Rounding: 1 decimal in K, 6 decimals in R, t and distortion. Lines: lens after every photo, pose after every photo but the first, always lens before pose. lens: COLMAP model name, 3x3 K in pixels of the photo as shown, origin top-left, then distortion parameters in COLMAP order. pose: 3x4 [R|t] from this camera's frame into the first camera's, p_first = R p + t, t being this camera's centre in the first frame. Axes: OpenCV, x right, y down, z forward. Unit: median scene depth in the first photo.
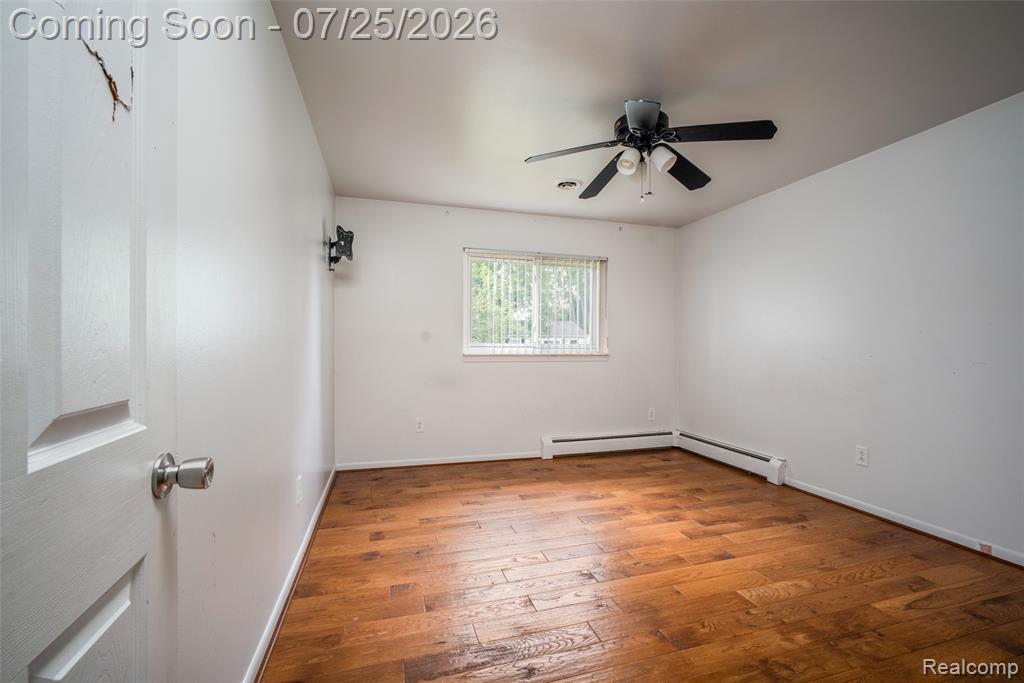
lens RADIAL K [[438.2, 0, 502.2], [0, 438.2, 344.4], [0, 0, 1]] dist [-0.023096, 0.005562]
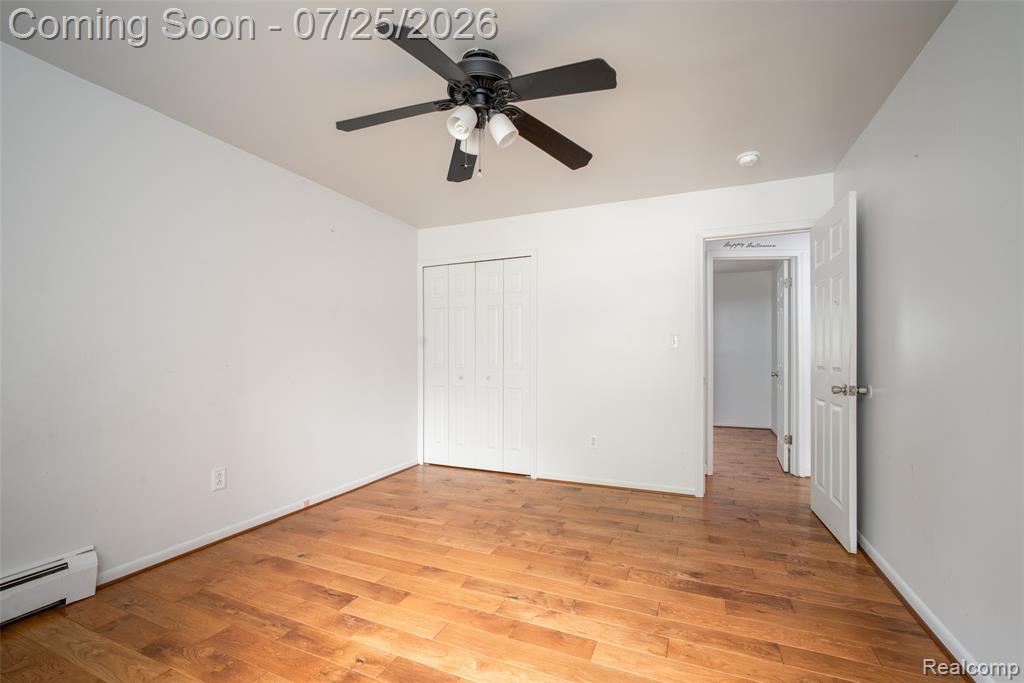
lens RADIAL K [[438.2, 0, 508.5], [0, 438.2, 348.8], [0, 0, 1]] dist [-0.023096, 0.005562]
pose [[-0.780135, 0.006044, 0.625582, -0.161071], [-0.004658, 0.999870, -0.015469, 0.000642], [-0.625594, -0.014982, -0.780005, 1.101721]]
